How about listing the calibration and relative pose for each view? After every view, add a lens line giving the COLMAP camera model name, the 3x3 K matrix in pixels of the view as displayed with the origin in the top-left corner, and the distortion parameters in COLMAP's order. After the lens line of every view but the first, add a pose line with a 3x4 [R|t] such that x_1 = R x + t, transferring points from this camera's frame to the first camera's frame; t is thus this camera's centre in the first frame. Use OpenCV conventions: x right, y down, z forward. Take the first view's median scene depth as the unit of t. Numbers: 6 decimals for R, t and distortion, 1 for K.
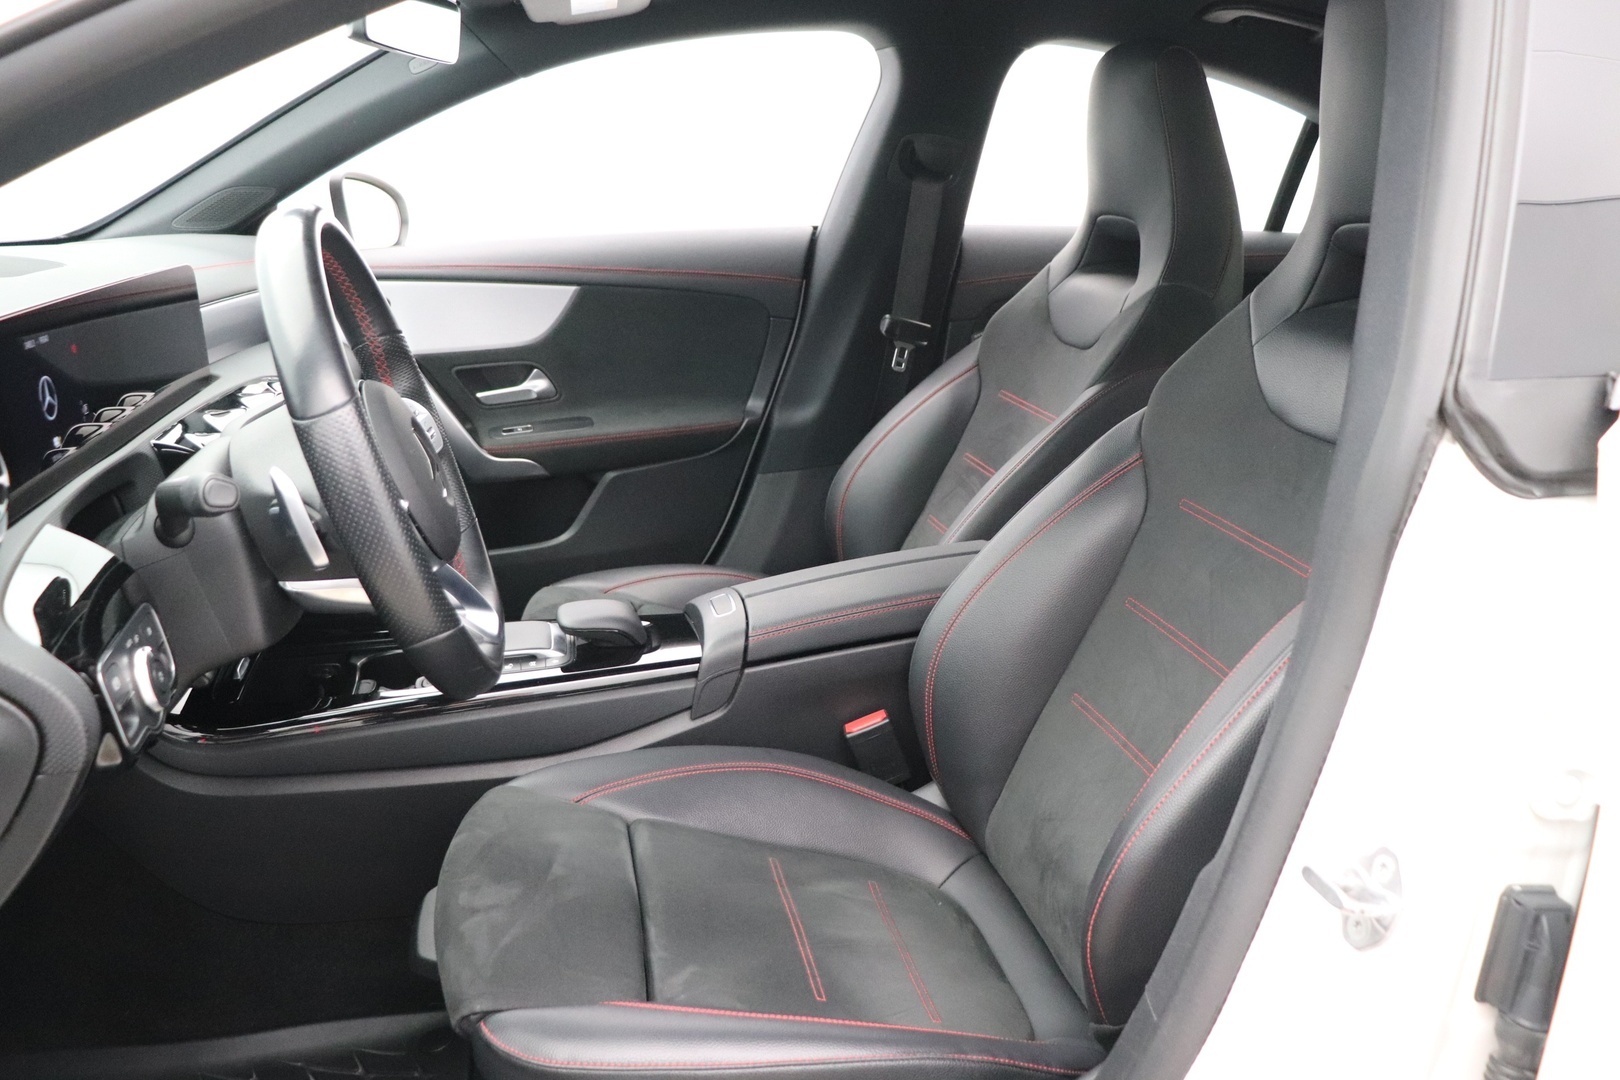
lens RADIAL K [[1469.9, 0, 810.0], [0, 1469.9, 540.0], [0, 0, 1]] dist [-0.136878, 0.228552]
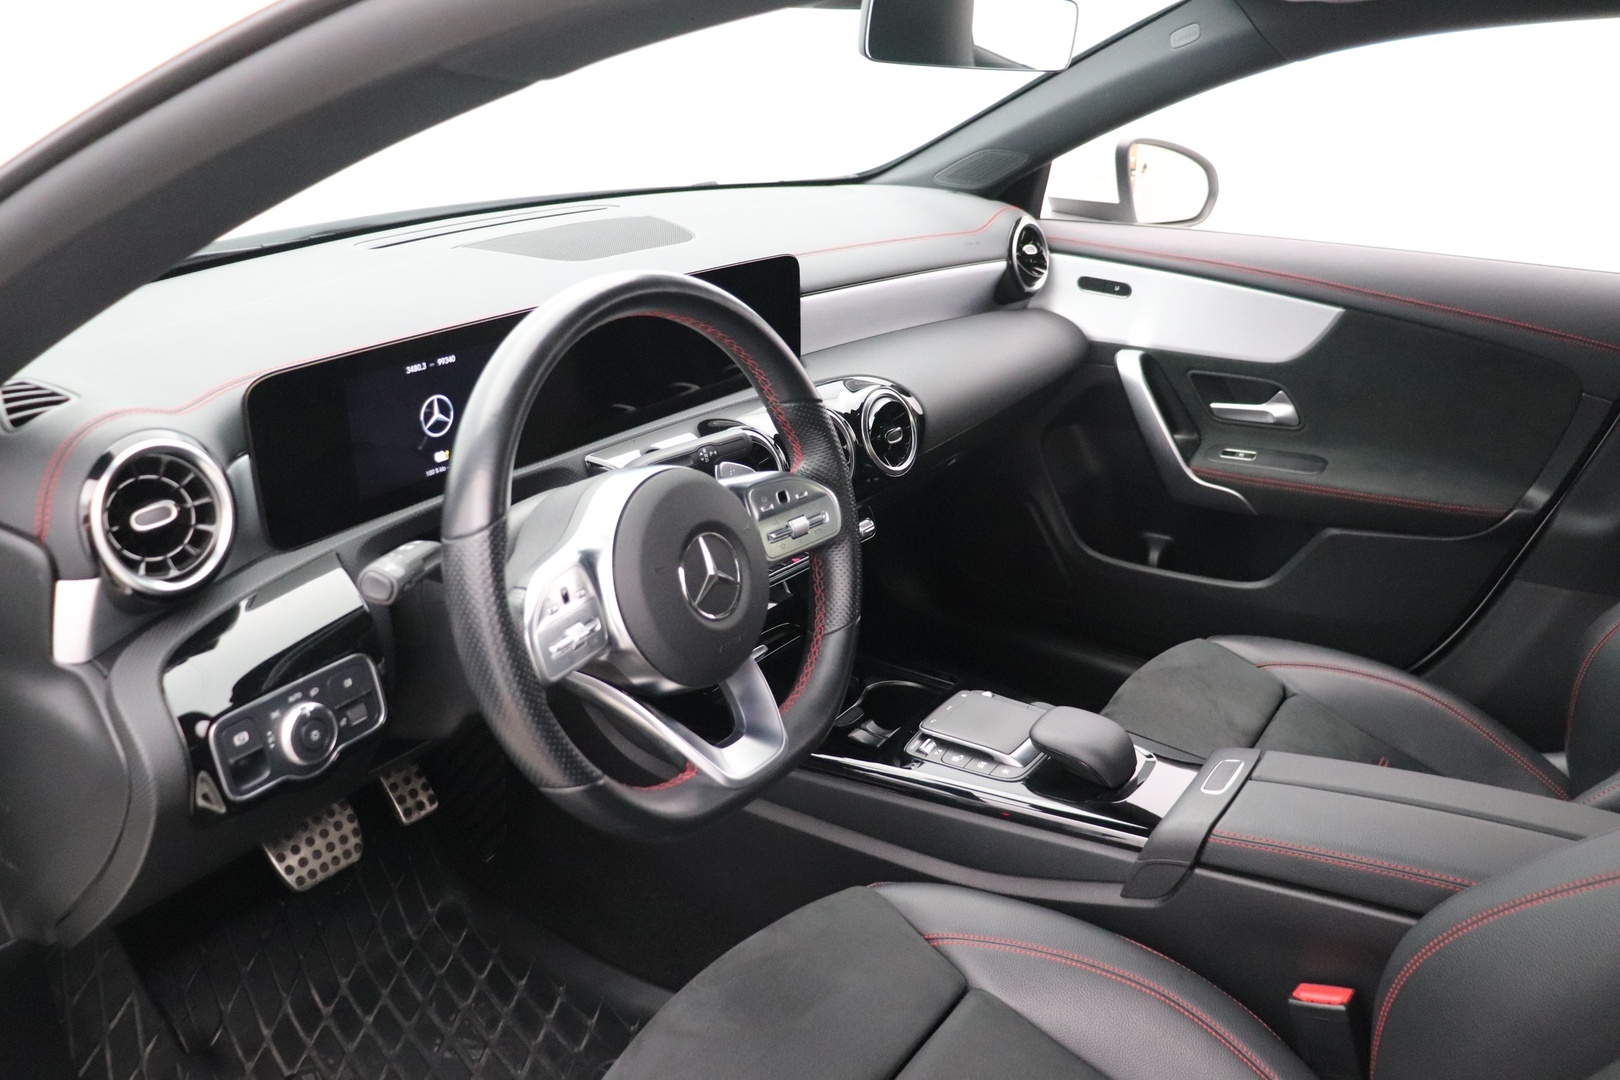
lens RADIAL K [[1396.4, 0, 810.0], [0, 1396.4, 540.0], [0, 0, 1]] dist [-0.123692, 0.048231]
pose [[0.708375, 0.289472, -0.643748, 0.172095], [-0.218416, 0.957168, 0.190064, -0.130875], [0.671193, 0.005968, 0.741259, 0.212553]]
